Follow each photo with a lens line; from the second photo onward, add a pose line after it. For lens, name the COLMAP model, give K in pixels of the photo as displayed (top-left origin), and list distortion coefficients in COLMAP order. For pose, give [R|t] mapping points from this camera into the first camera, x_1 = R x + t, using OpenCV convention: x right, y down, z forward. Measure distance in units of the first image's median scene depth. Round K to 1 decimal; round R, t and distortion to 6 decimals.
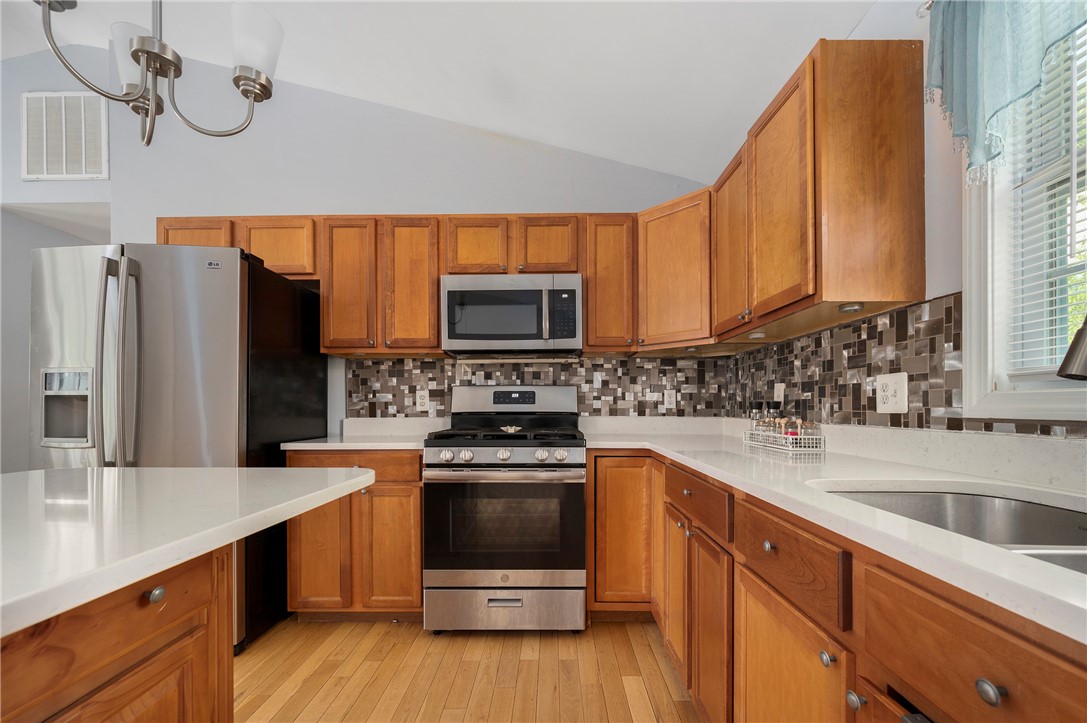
lens RADIAL K [[438.2, 0, 548.6], [0, 438.2, 404.2], [0, 0, 1]] dist [-0.004190, -0.000187]
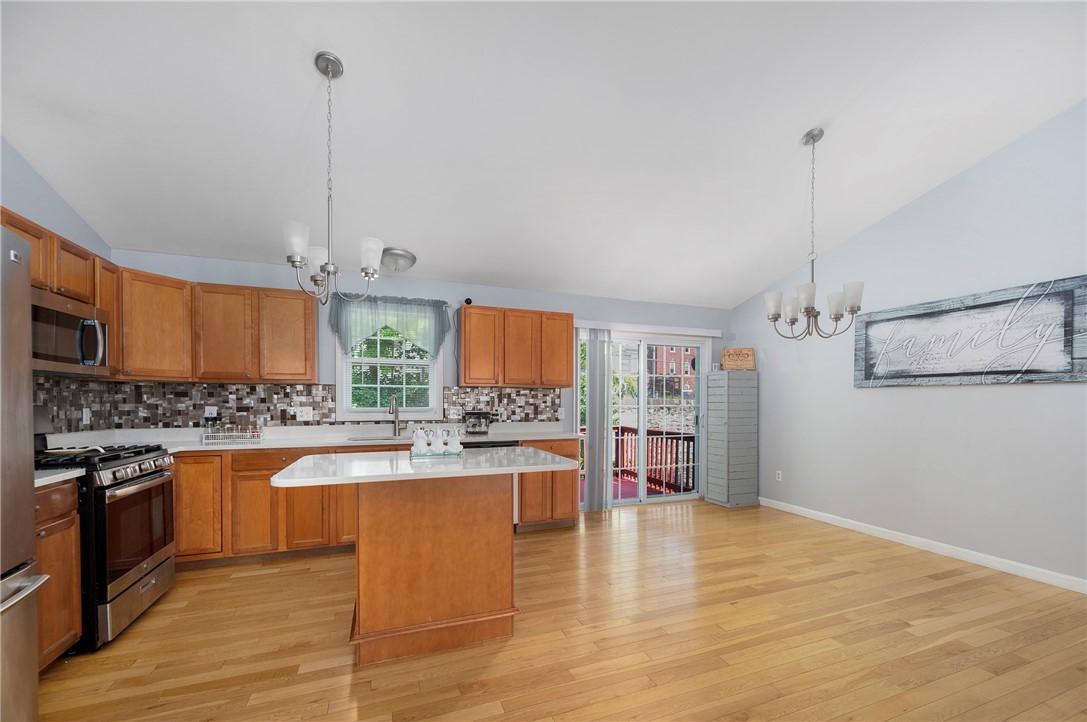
lens RADIAL K [[438.2, 0, 559.8], [0, 438.2, 407.7], [0, 0, 1]] dist [-0.004190, -0.000187]
pose [[-0.382386, -0.011511, 0.923931, -1.459938], [-0.005205, 0.999933, 0.010304, -0.060752], [-0.923988, -0.000869, -0.382420, 0.333979]]
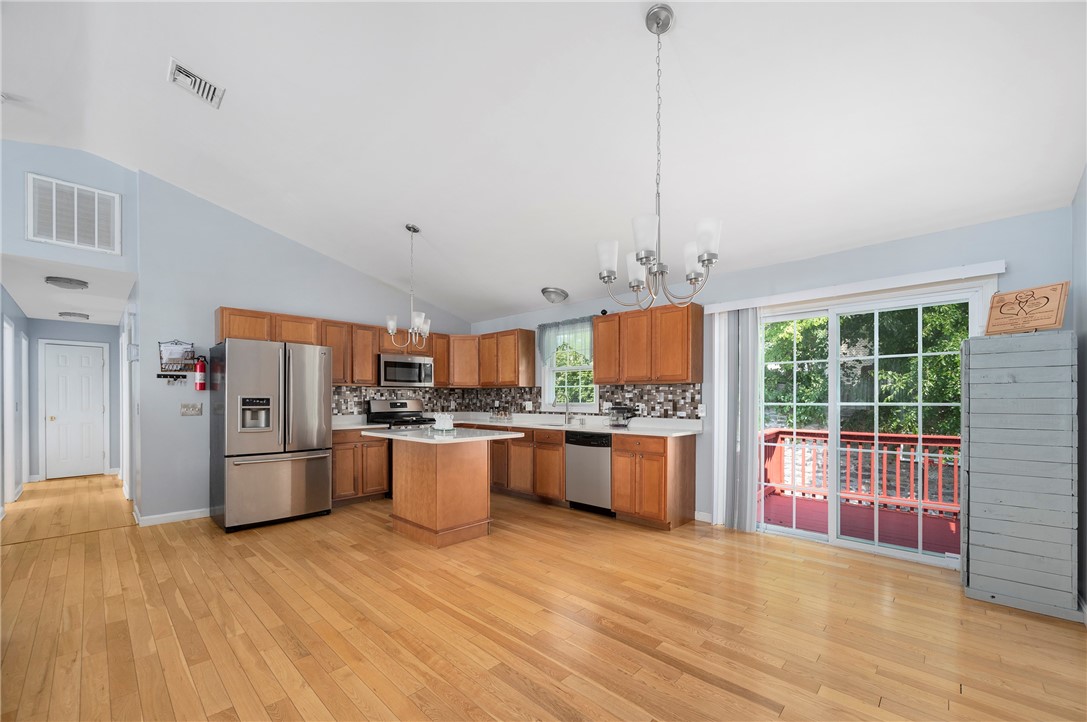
lens RADIAL K [[438.2, 0, 554.8], [0, 438.2, 399.2], [0, 0, 1]] dist [-0.004190, -0.000187]
pose [[0.671009, 0.000860, 0.741449, -1.367426], [-0.005143, 0.999981, 0.003495, -0.064884], [-0.741431, -0.006158, 0.671001, -1.273692]]
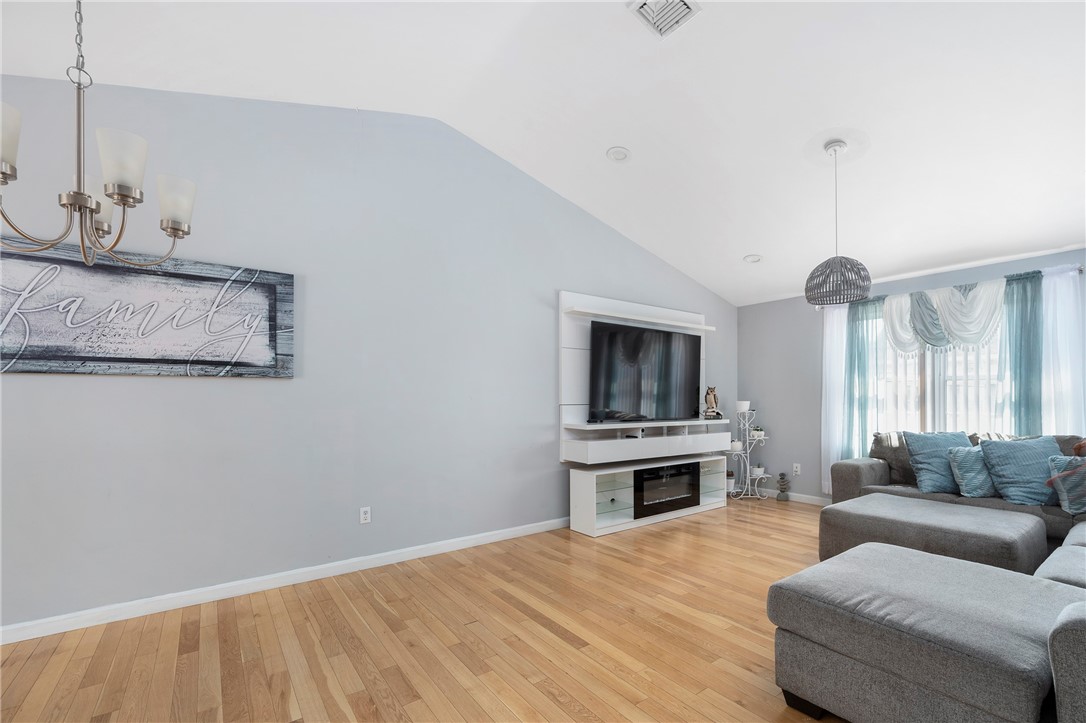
lens RADIAL K [[467.6, 0, 541.7], [0, 467.6, 395.2], [0, 0, 1]] dist [-0.004796, -0.000332]
pose [[-0.809545, 0.006376, -0.587023, -0.669974], [0.010763, 0.999934, -0.003982, -0.065482], [0.586959, -0.009542, -0.809561, 0.010050]]
